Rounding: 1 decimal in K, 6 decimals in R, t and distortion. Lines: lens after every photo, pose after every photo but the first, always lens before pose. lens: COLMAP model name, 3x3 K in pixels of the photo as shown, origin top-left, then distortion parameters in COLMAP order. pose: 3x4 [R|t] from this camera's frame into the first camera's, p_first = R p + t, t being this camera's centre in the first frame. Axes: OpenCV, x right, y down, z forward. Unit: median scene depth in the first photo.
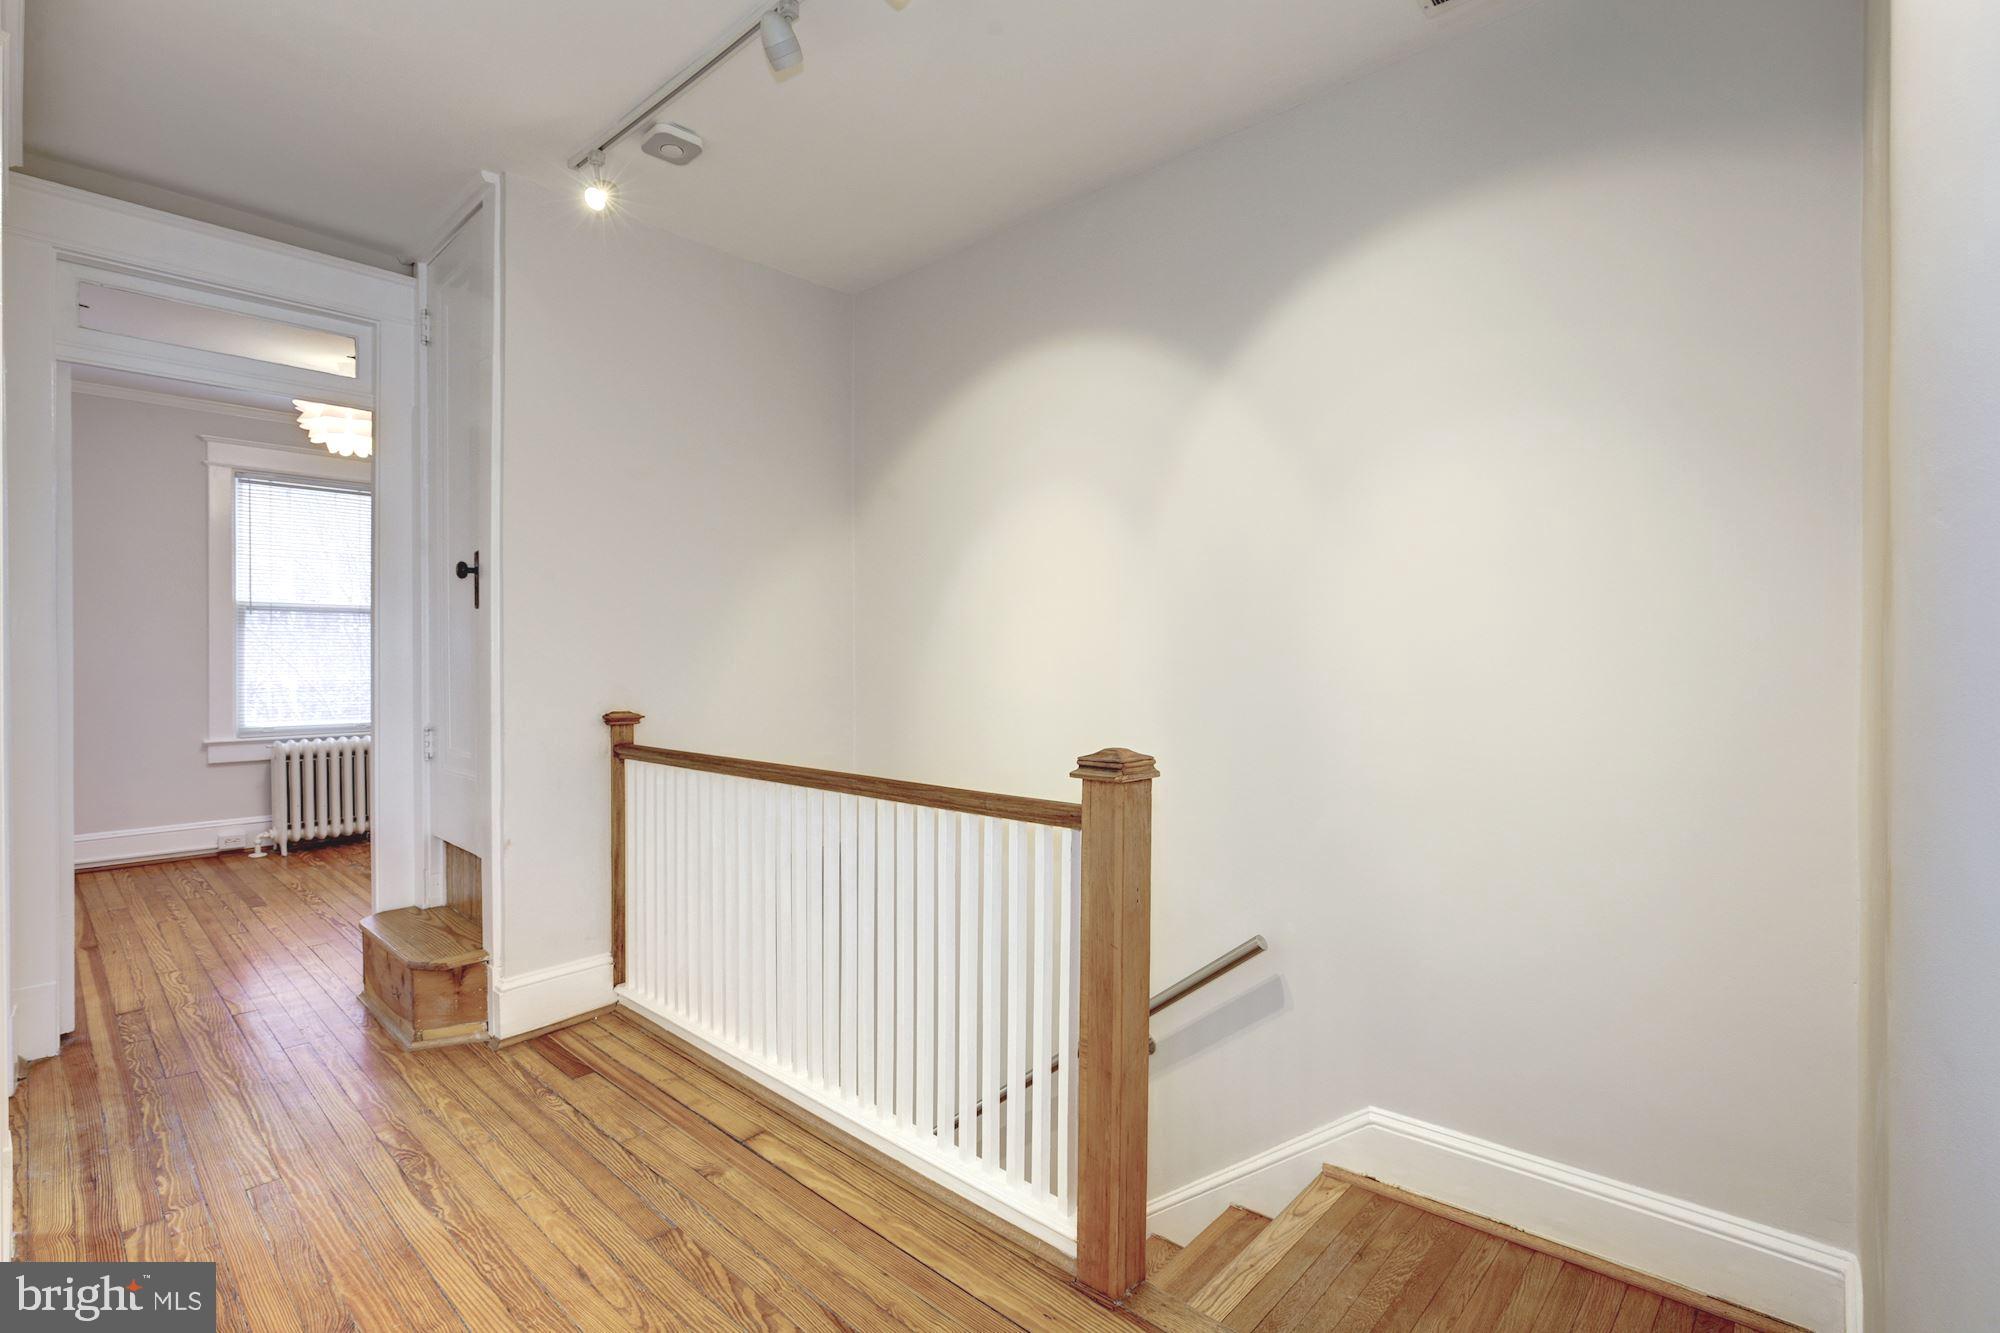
lens RADIAL K [[930.6, 0, 986.9], [0, 930.6, 669.2], [0, 0, 1]] dist [-0.006350, -0.000588]
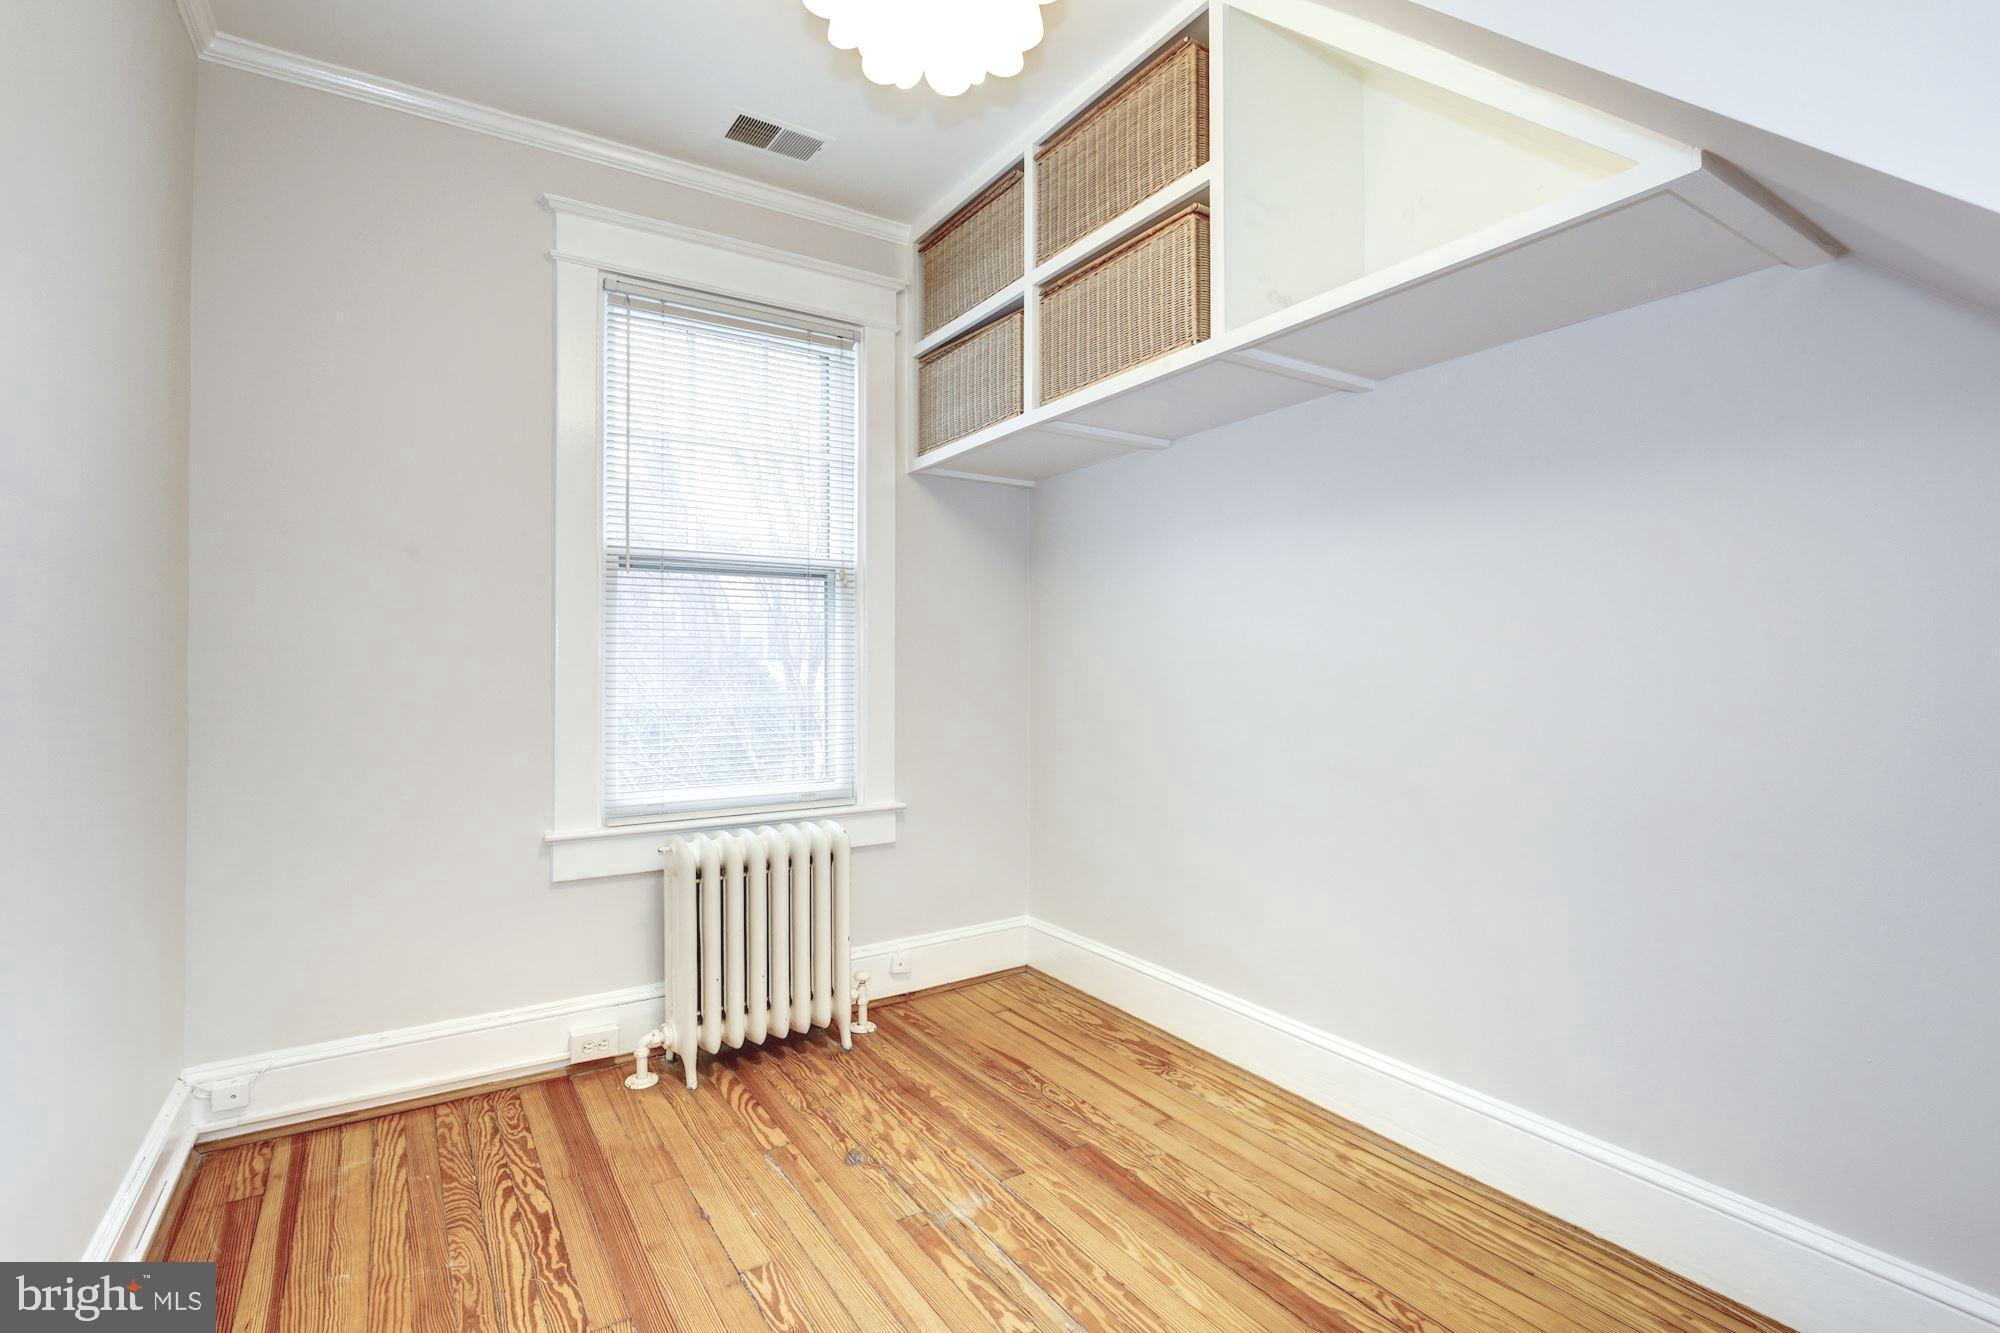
lens RADIAL K [[930.6, 0, 1009.7], [0, 930.6, 659.7], [0, 0, 1]] dist [-0.006350, -0.000588]
pose [[0.972848, 0.007097, -0.231334, -0.492467], [-0.007287, 0.999973, 0.000032, -0.014475], [0.231328, 0.001654, 0.972874, 0.577800]]
